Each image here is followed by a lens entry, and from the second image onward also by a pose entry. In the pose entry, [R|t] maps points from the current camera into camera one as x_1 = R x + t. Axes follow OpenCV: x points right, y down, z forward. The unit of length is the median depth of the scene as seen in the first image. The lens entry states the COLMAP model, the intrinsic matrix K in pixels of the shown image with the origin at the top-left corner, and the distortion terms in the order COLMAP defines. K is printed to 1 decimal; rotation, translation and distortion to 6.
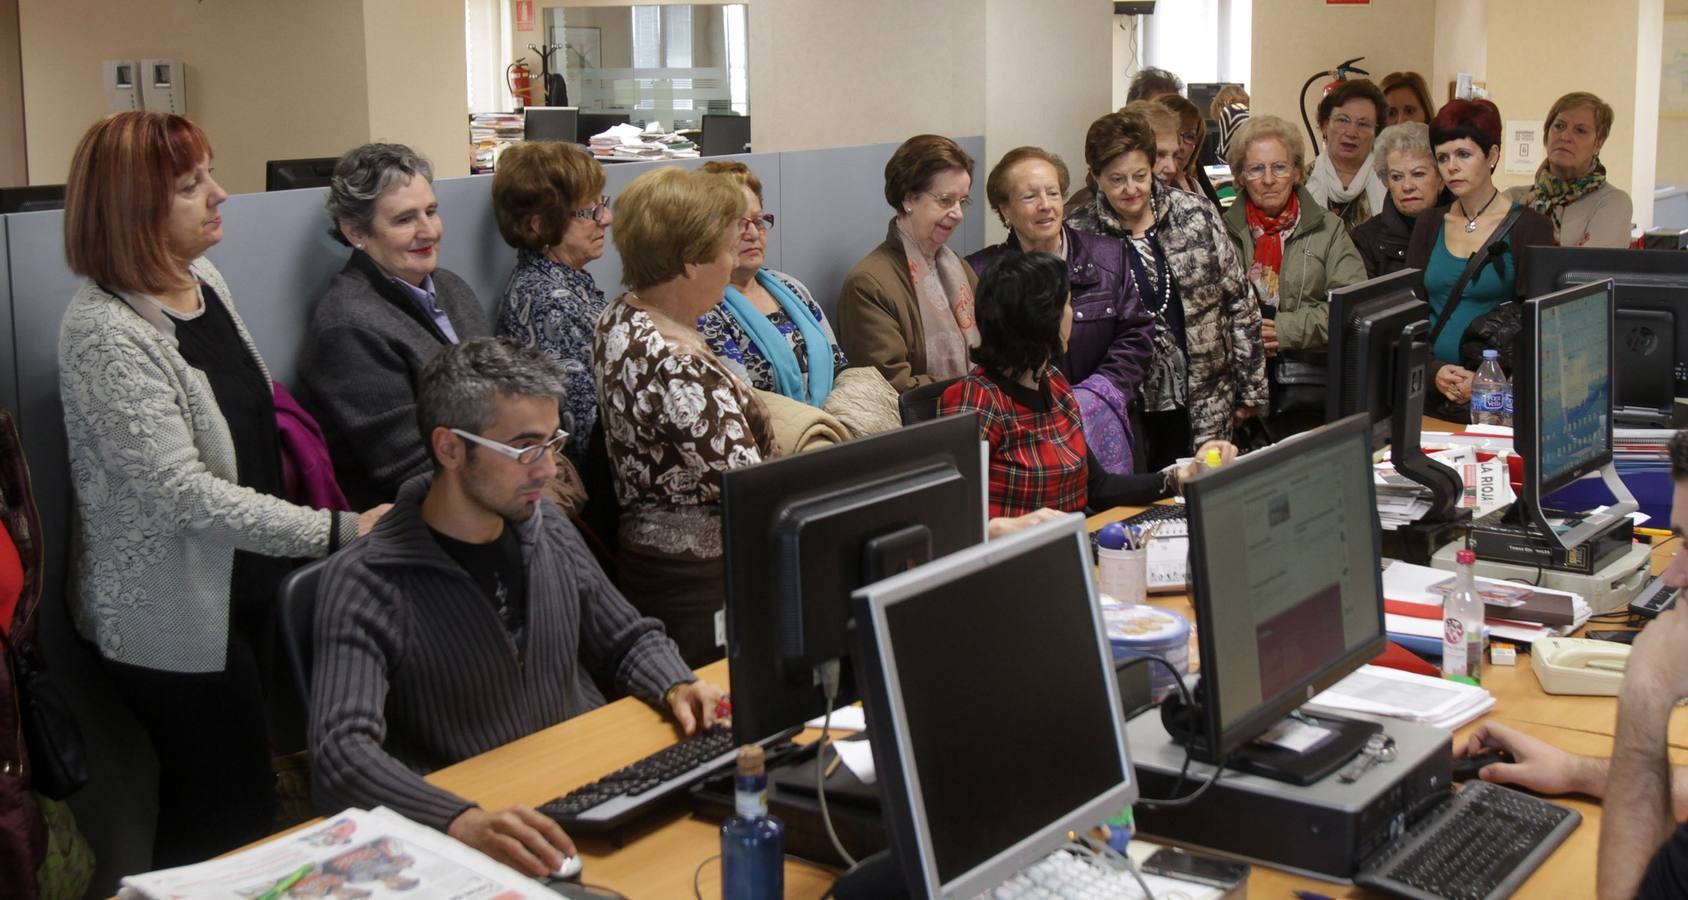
lens RADIAL K [[2041.9, 0, 844.0], [0, 2041.9, 450.0], [0, 0, 1]] dist [0.019362, -0.020570]
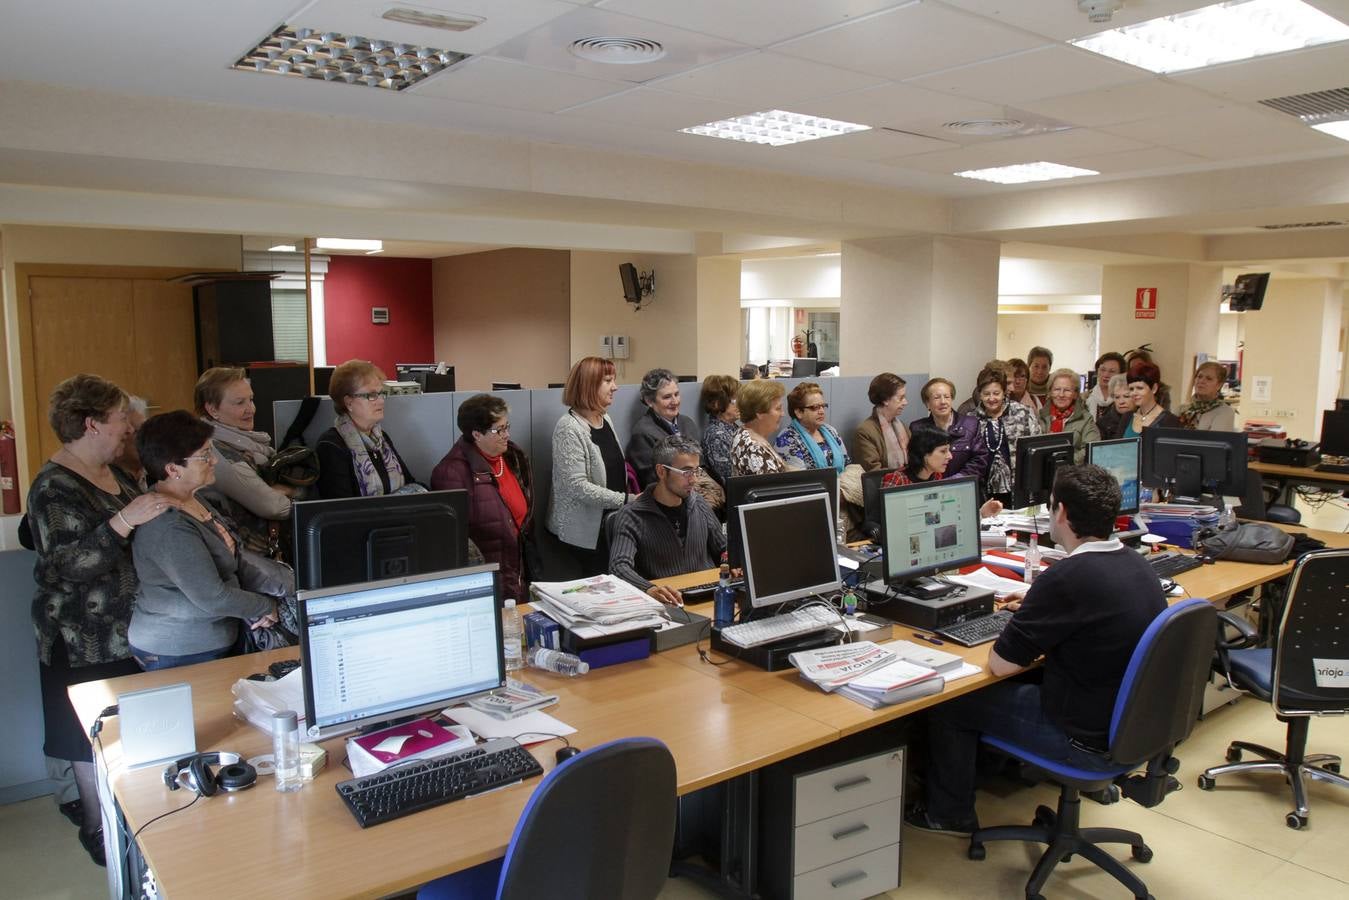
lens RADIAL K [[1031.5, 0, 674.5], [0, 1031.5, 450.0], [0, 0, 1]] dist [-0.120004, 0.072389]
pose [[0.953260, 0.048716, -0.298199, 0.203648], [-0.071575, 0.995235, -0.066216, 0.050649], [0.293552, 0.084465, 0.952204, -0.308800]]
